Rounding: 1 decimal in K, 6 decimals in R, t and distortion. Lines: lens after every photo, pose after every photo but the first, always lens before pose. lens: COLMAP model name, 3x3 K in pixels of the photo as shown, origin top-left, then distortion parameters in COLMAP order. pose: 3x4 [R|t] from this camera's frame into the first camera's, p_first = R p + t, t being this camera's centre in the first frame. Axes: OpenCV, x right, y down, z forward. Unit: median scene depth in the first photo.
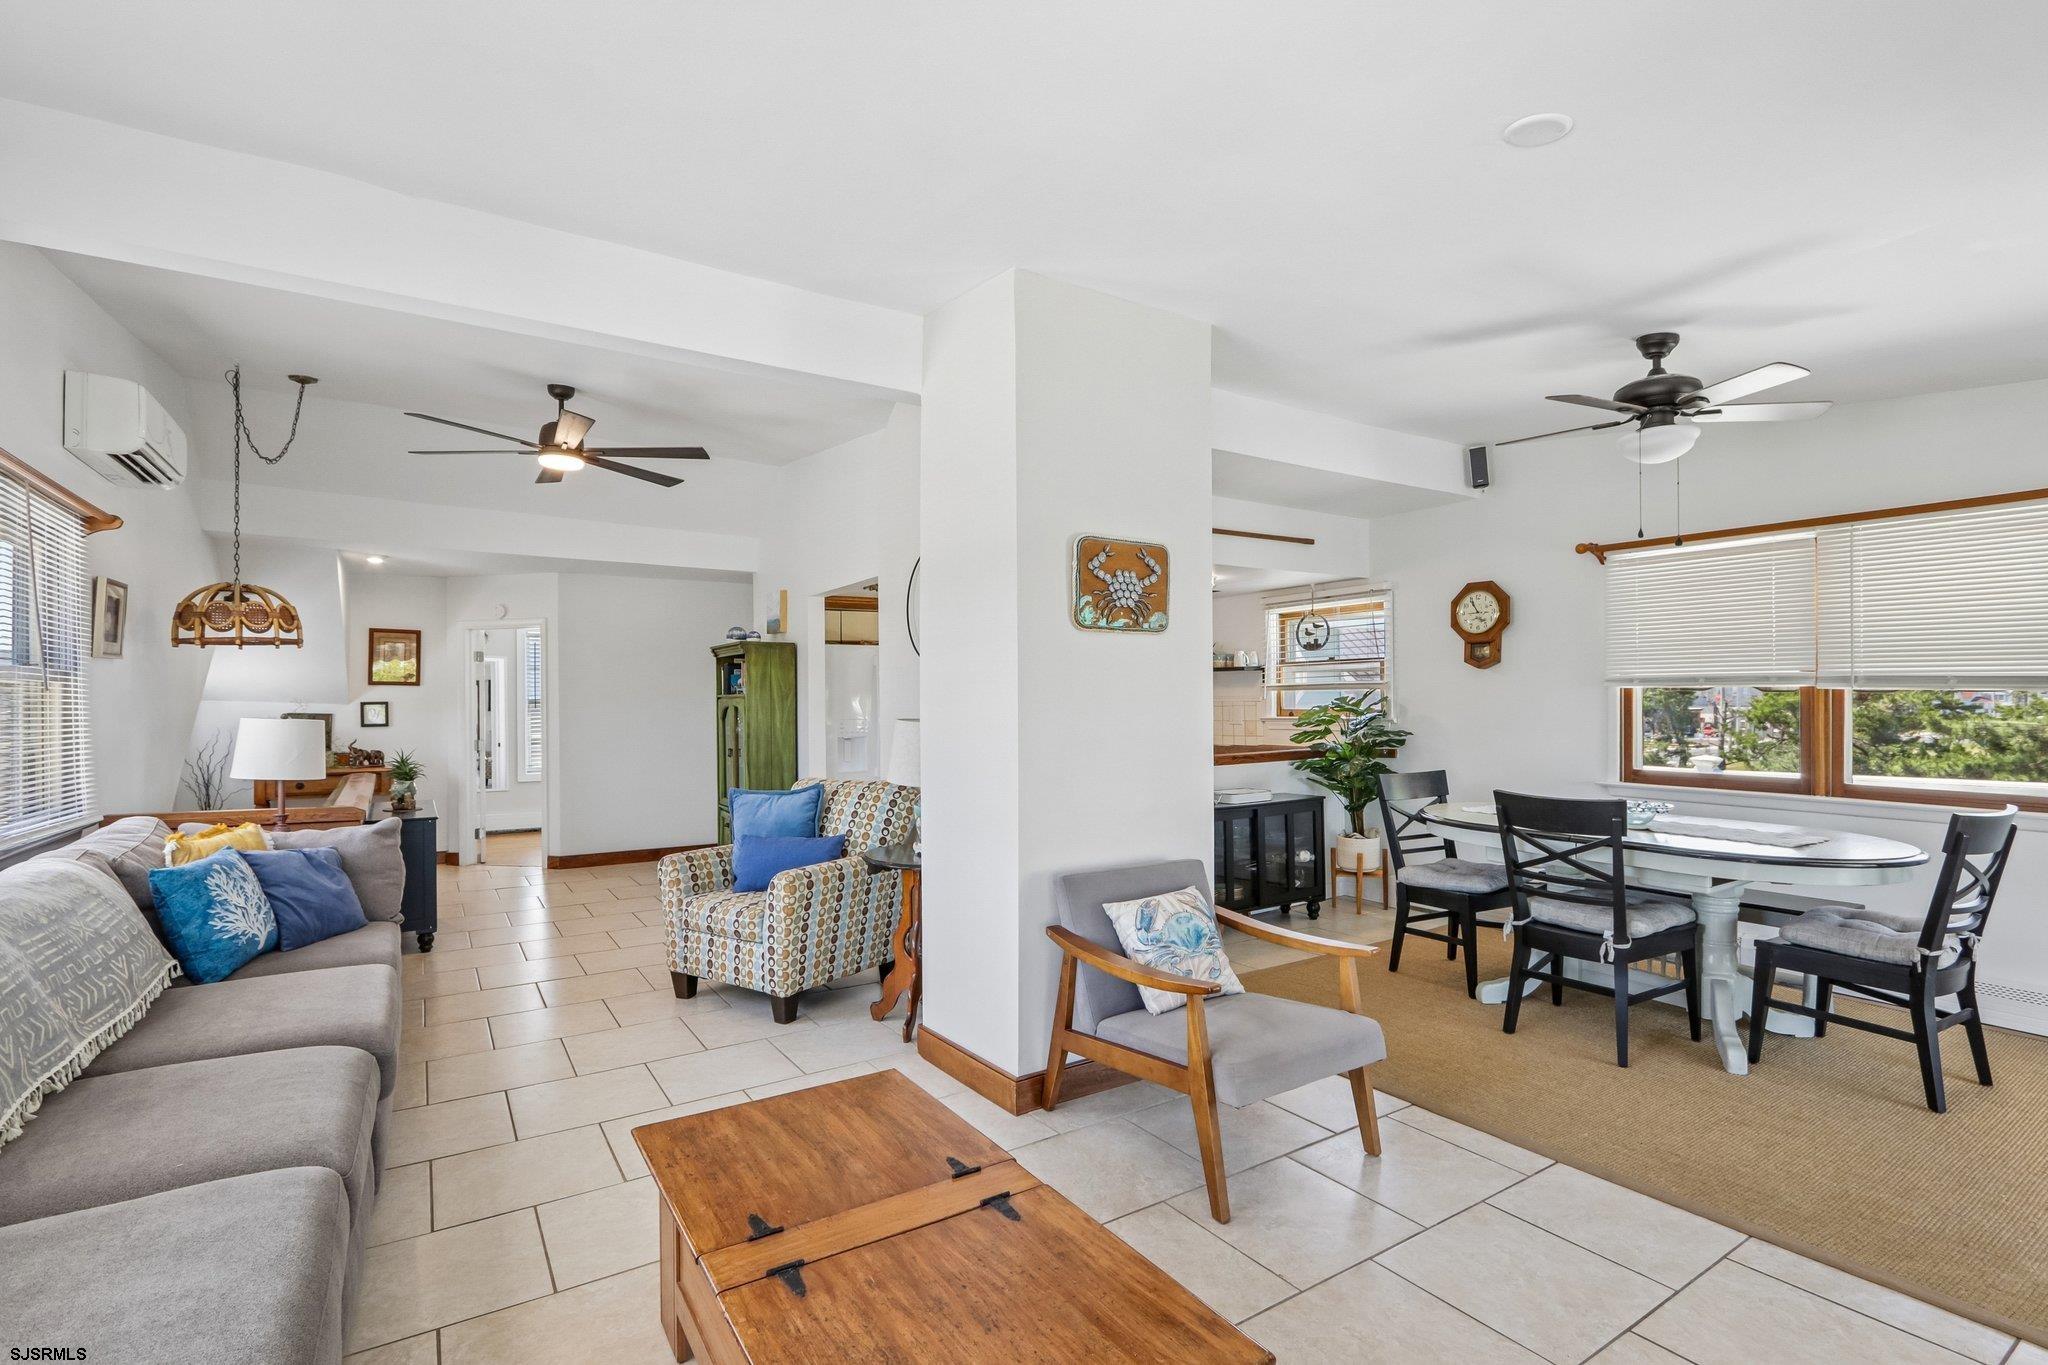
lens RADIAL K [[960.0, 0, 1024.0], [0, 960.0, 682.5], [0, 0, 1]] dist [-0.022505, 0.000156]
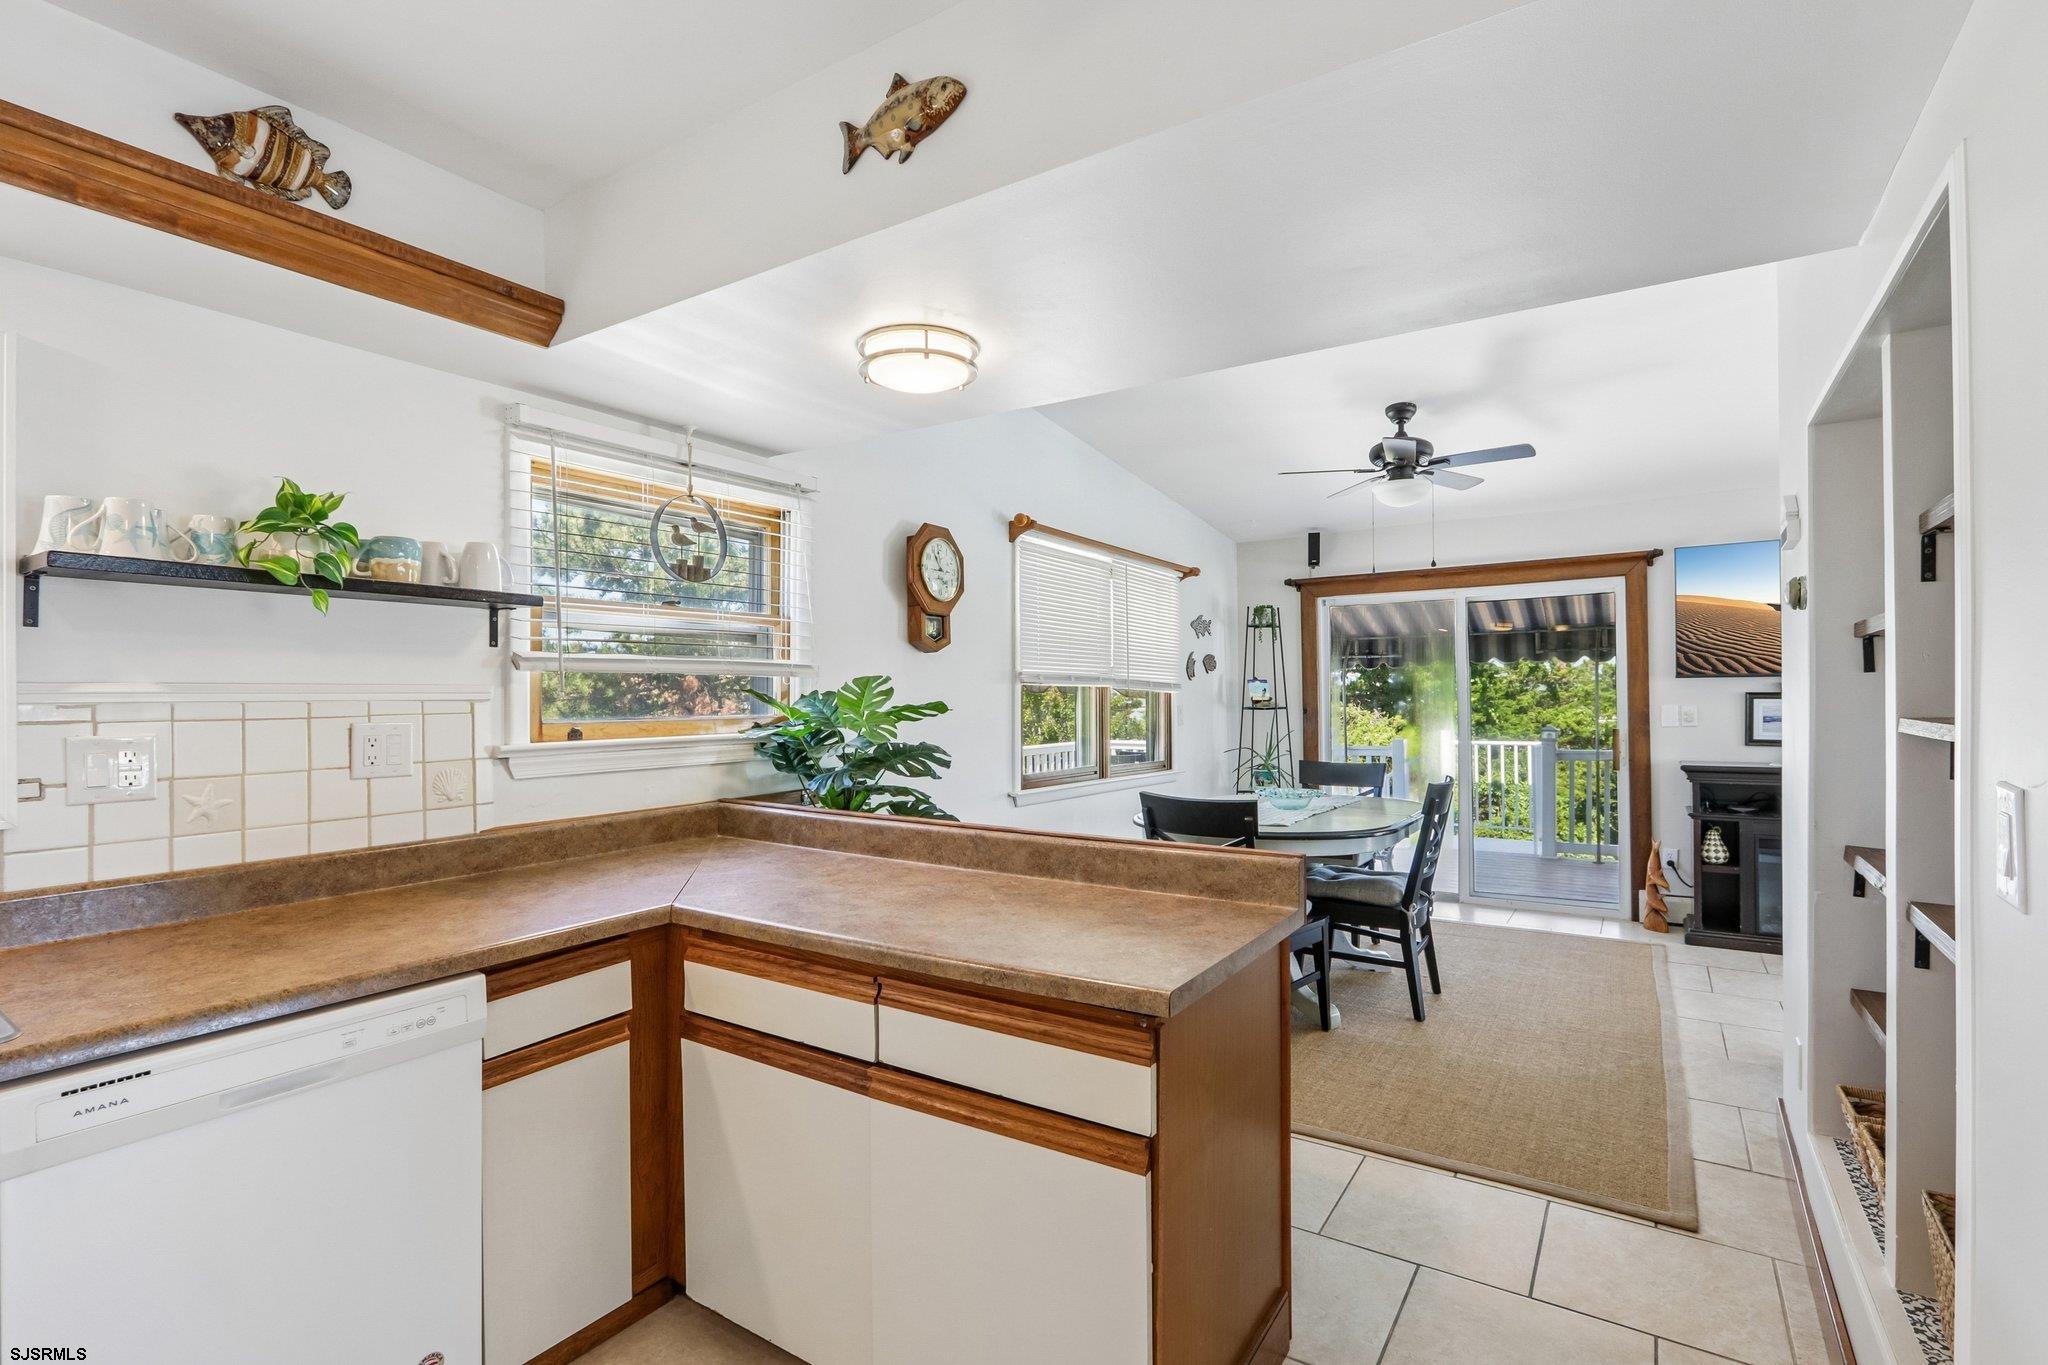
lens RADIAL K [[945.9, 0, 1023.0], [0, 945.9, 686.7], [0, 0, 1]] dist [-0.017134, 0.000473]
pose [[-0.405557, 0.018678, 0.913879, -0.152767], [-0.007993, 0.999681, -0.023979, 0.024131], [-0.914035, -0.017030, -0.405278, 1.091218]]
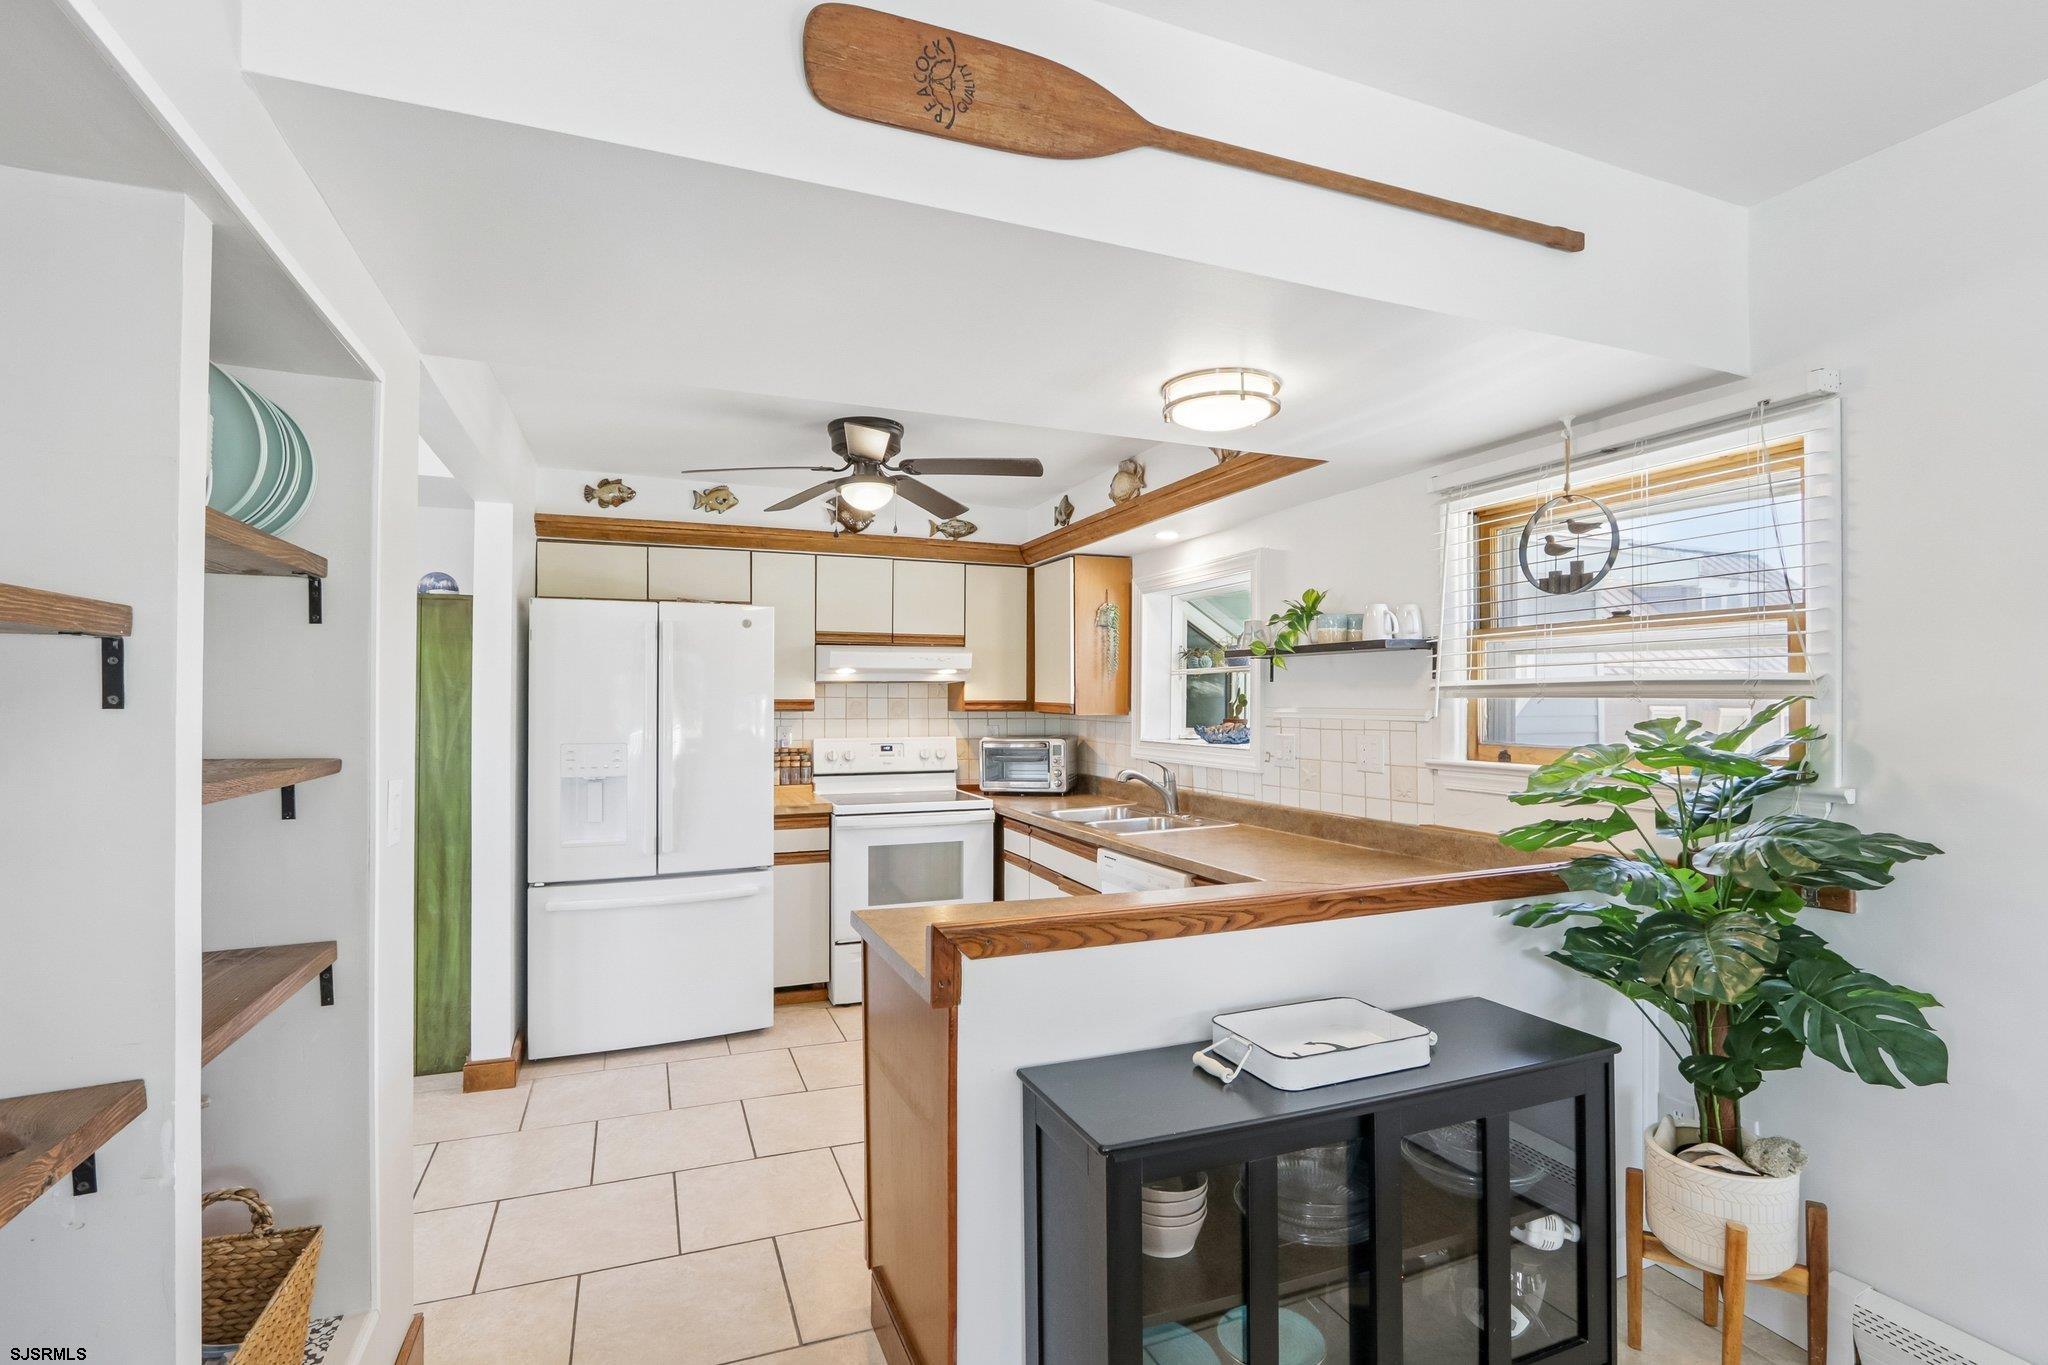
lens RADIAL K [[960.0, 0, 1024.0], [0, 960.0, 682.5], [0, 0, 1]] dist [-0.022505, 0.000156]
pose [[0.982018, 0.008322, -0.188605, 0.171364], [-0.008122, 0.999965, 0.001838, 0.002947], [0.188614, -0.000273, 0.982051, 0.623707]]
